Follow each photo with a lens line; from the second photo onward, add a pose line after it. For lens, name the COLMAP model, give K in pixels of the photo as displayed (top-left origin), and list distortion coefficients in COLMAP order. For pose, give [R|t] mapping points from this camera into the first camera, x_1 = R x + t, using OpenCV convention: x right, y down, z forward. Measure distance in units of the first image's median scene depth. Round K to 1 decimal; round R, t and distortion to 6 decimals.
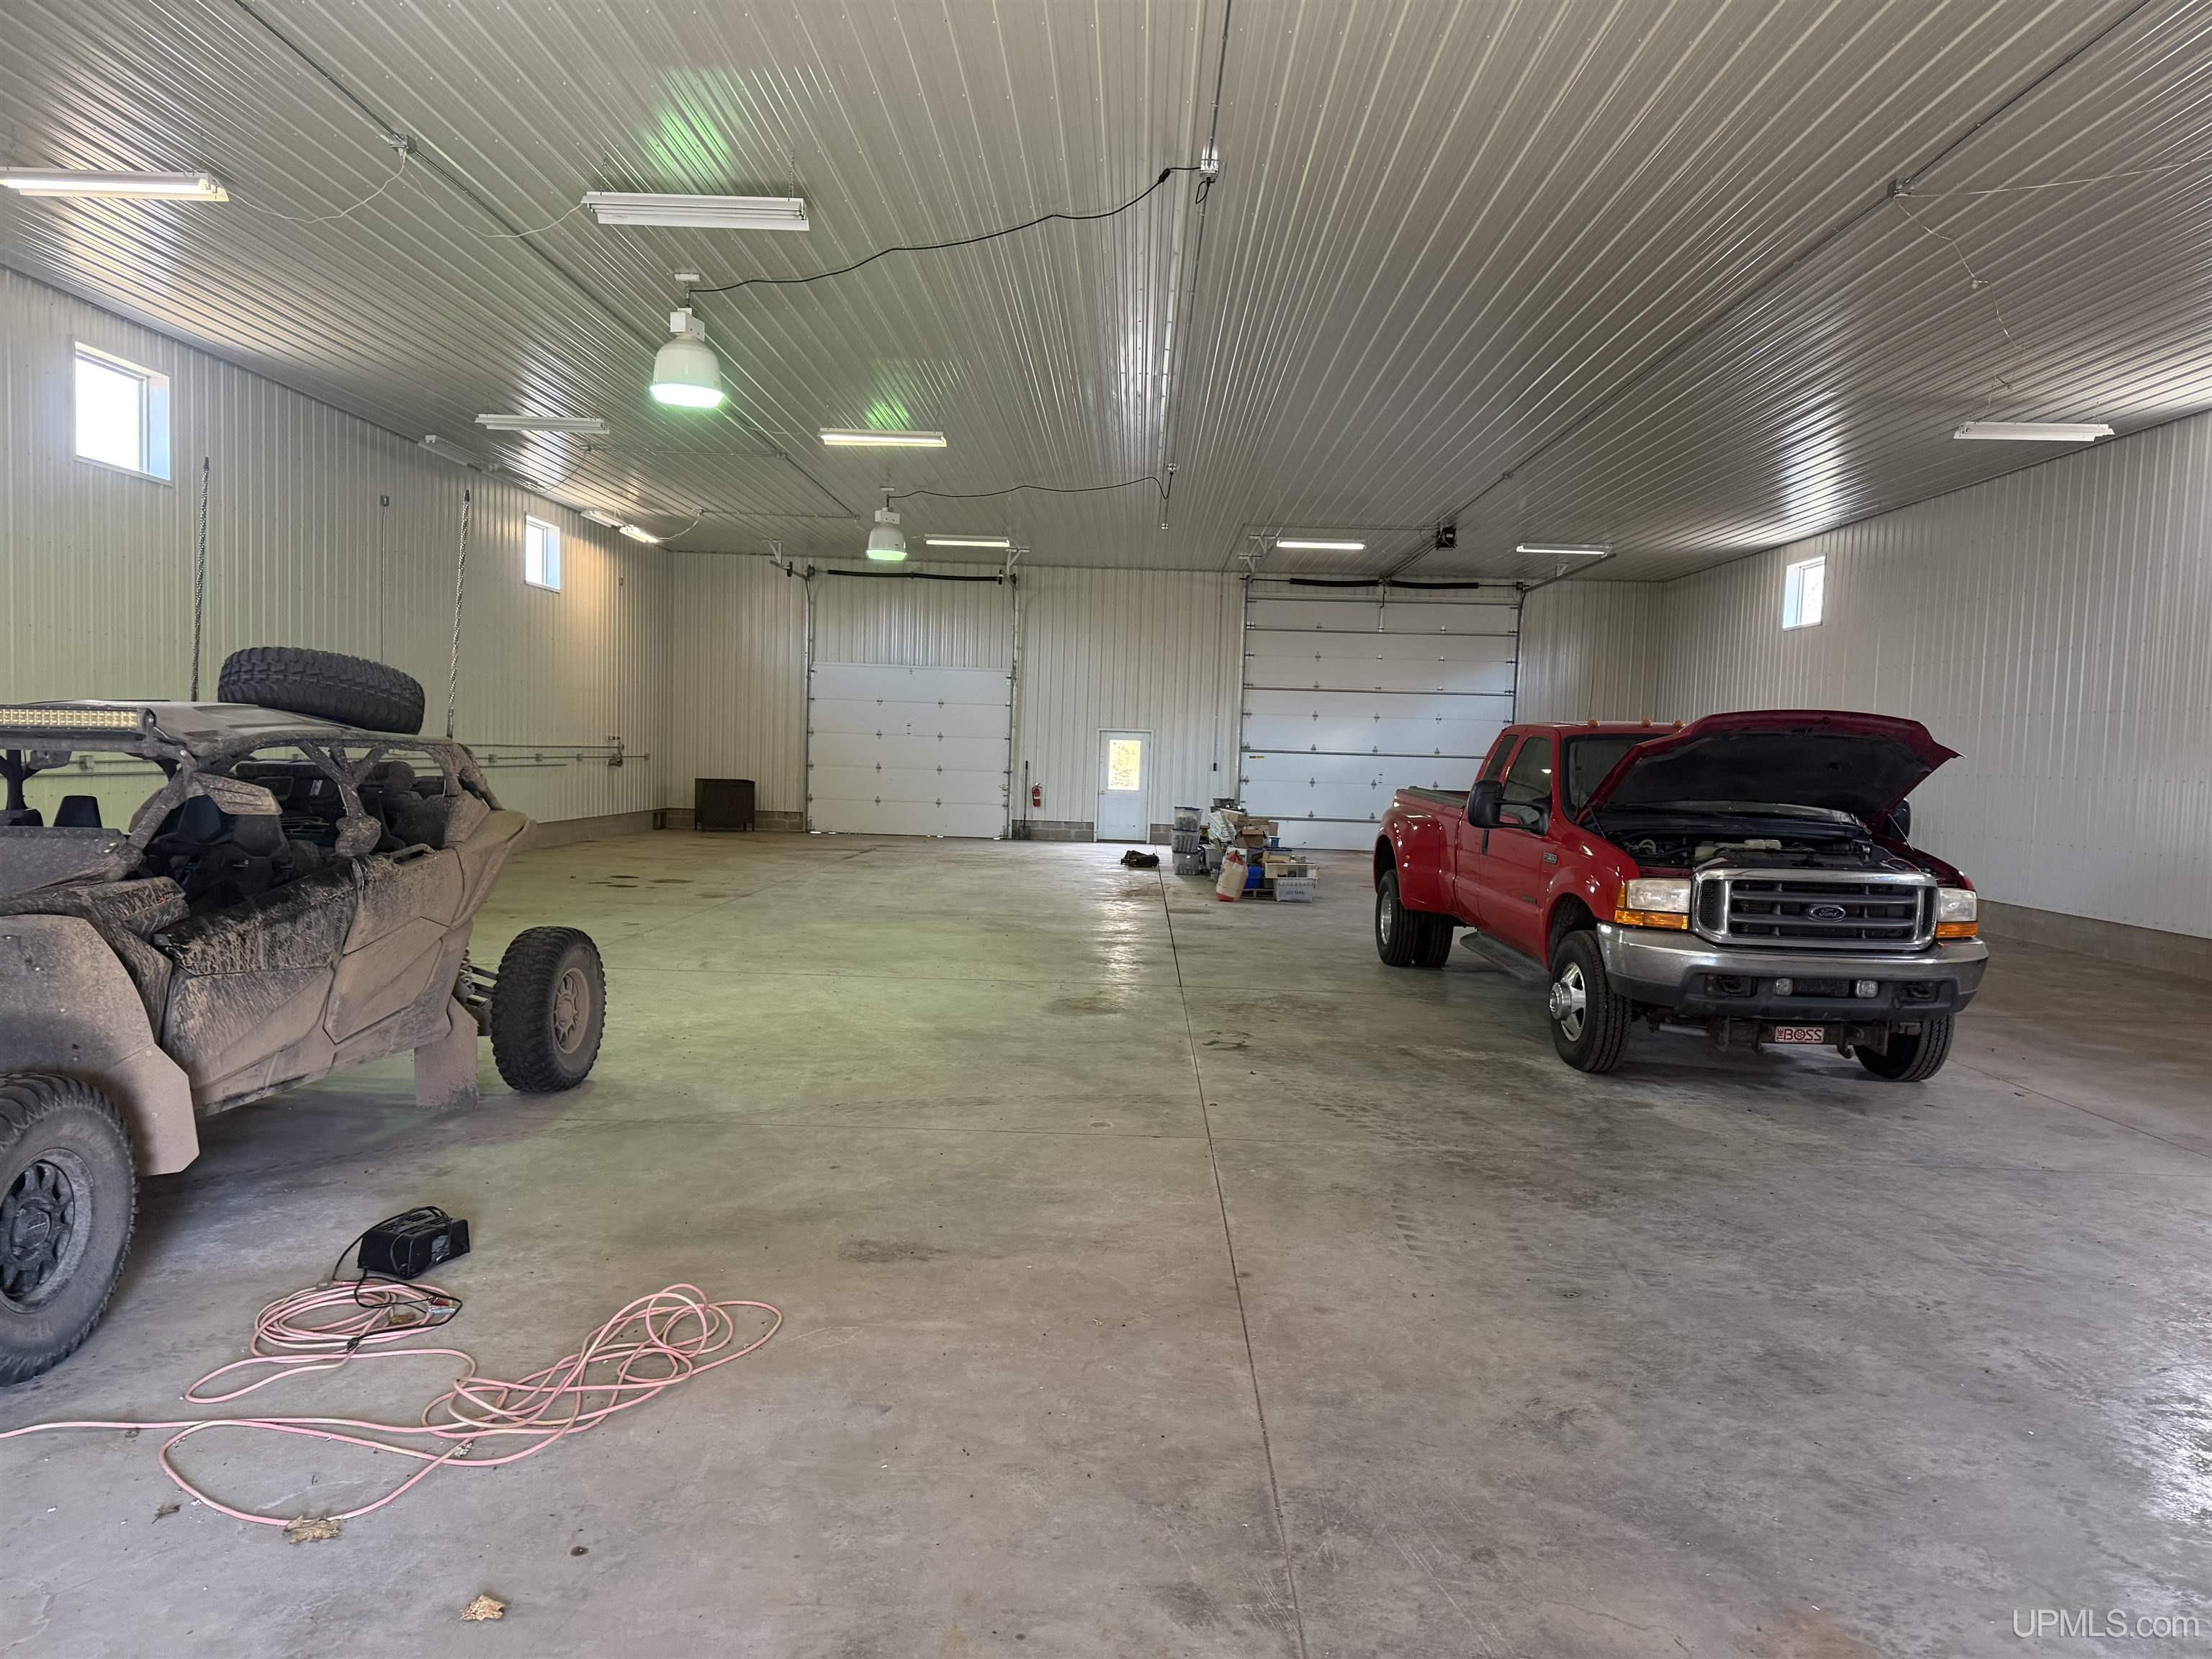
lens RADIAL K [[1570.5, 0, 1113.2], [0, 1570.5, 833.1], [0, 0, 1]] dist [0.133885, -0.204802]
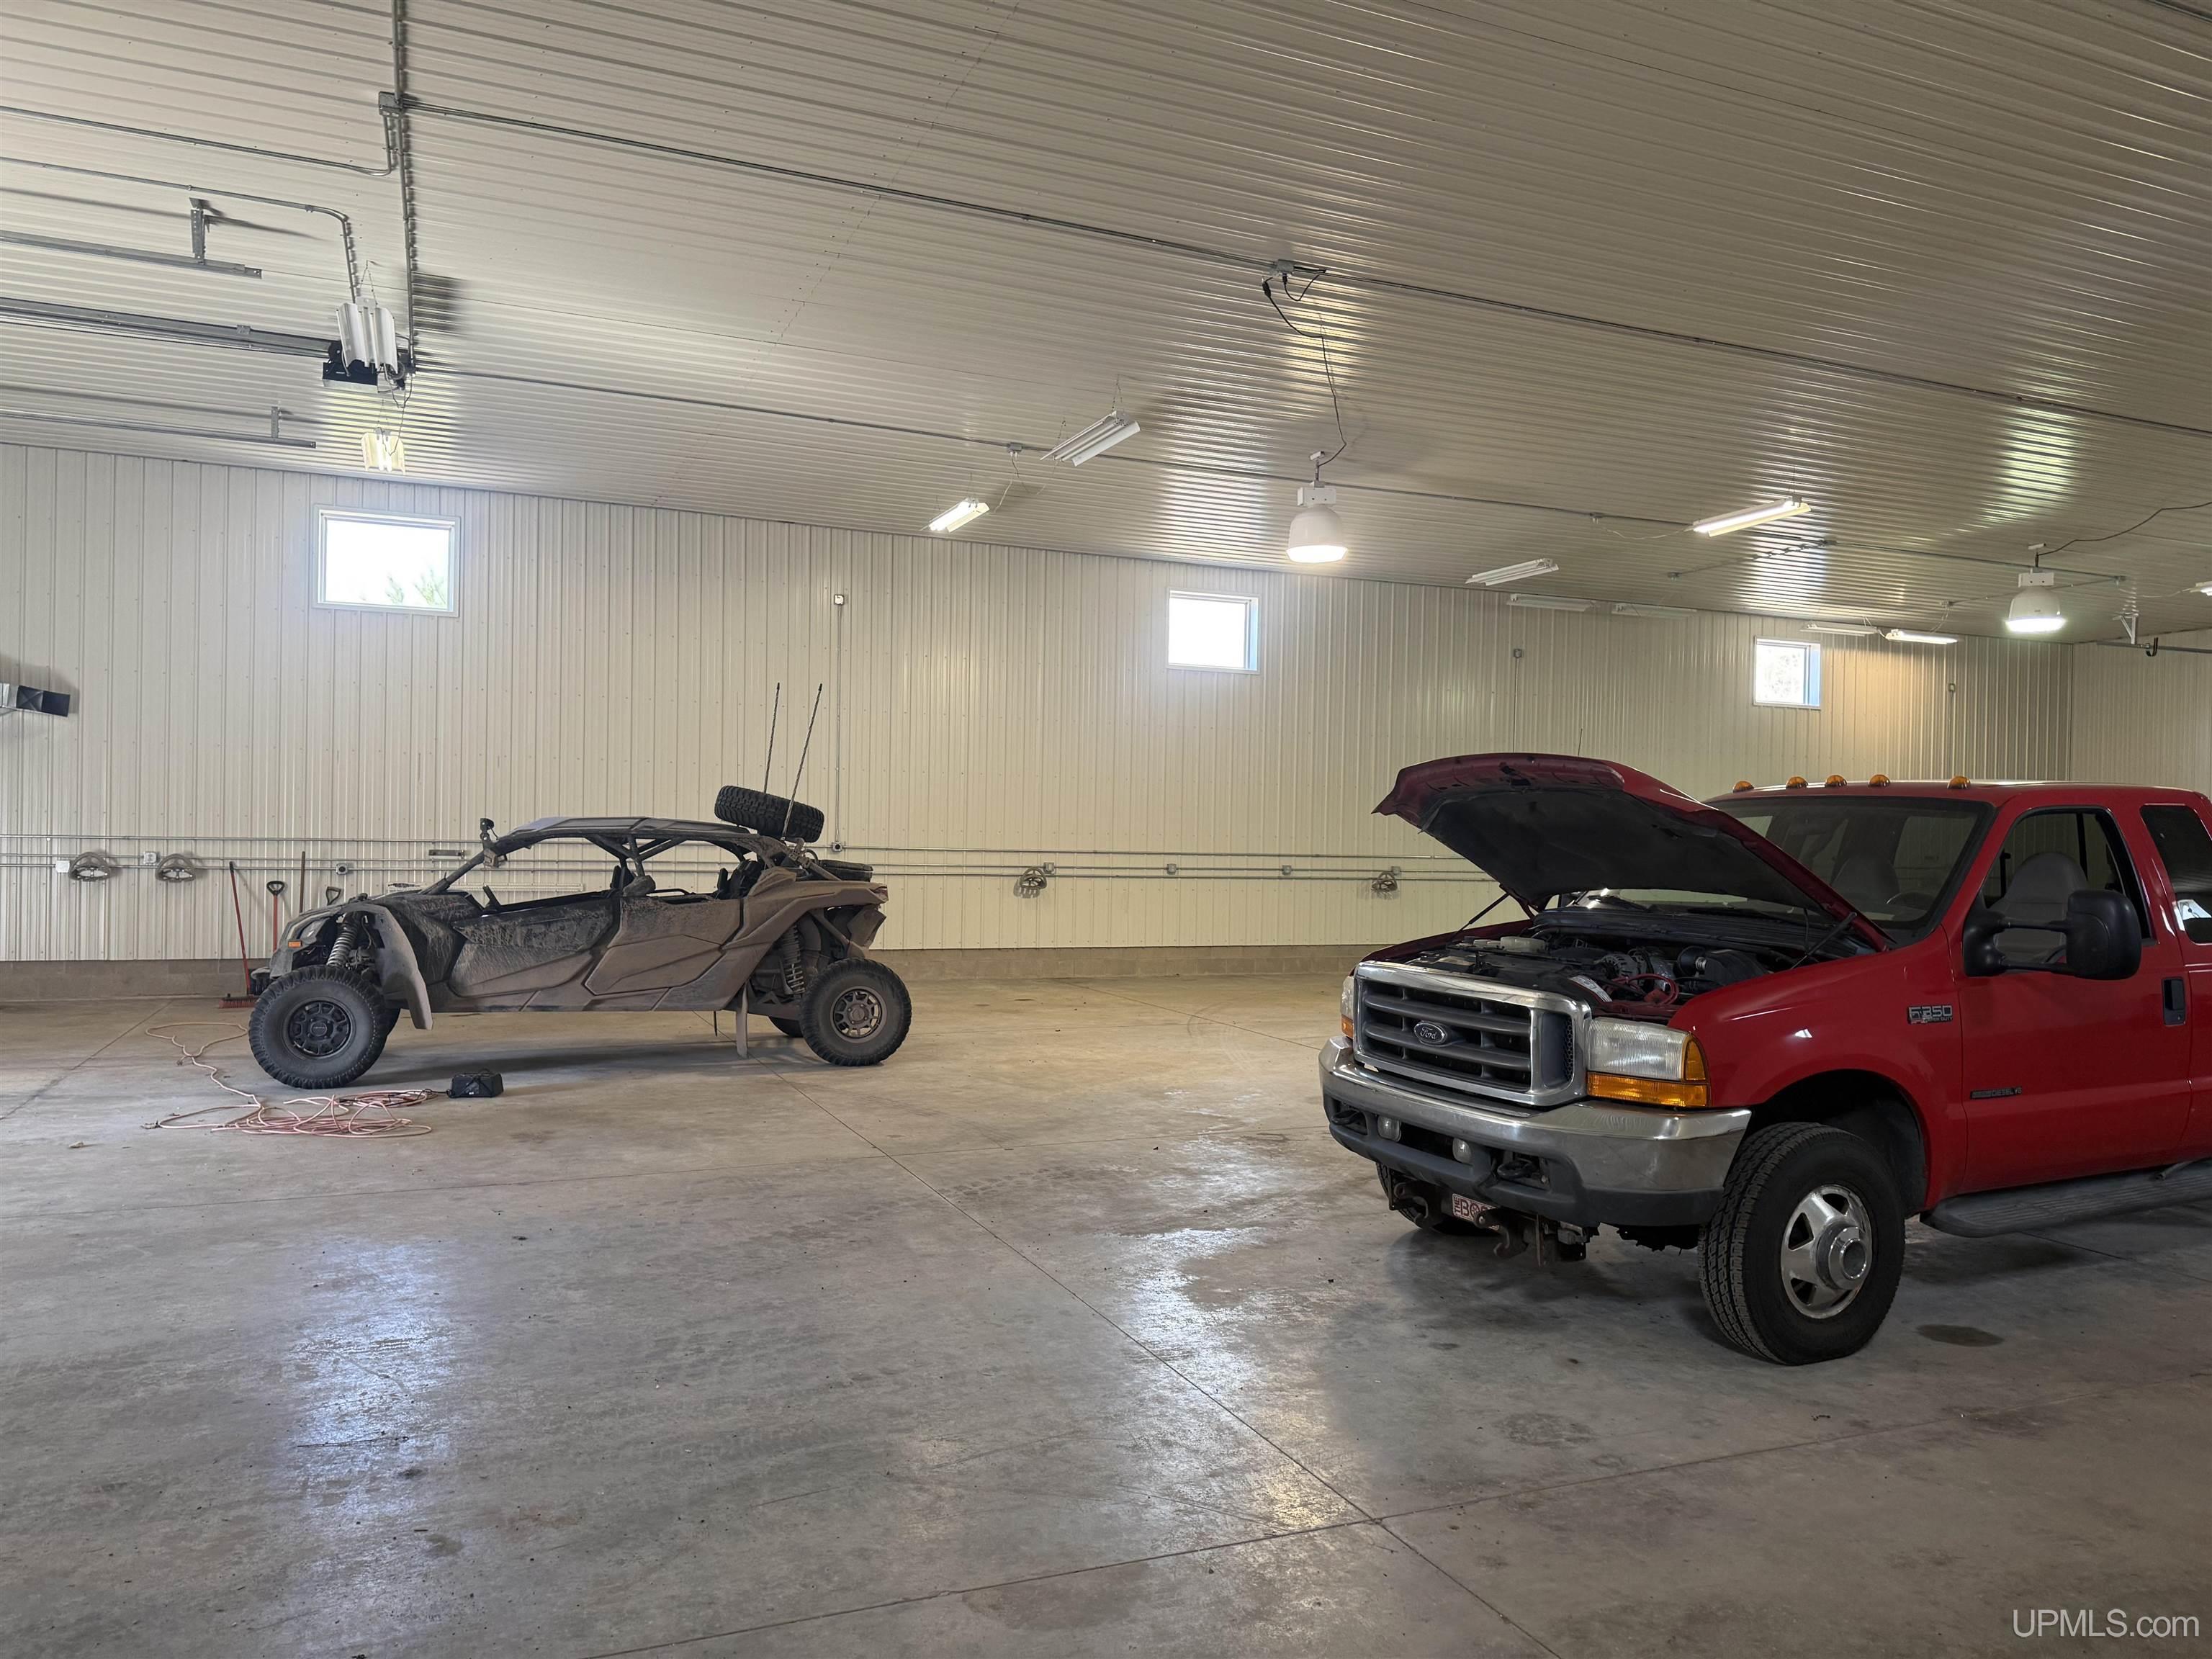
lens RADIAL K [[1570.5, 0, 1113.2], [0, 1570.5, 833.1], [0, 0, 1]] dist [0.133885, -0.204802]
pose [[0.381682, -0.027391, -0.923888, 1.362843], [-0.054882, 0.997126, -0.052236, 0.006129], [0.922663, 0.070642, 0.379081, 0.766205]]
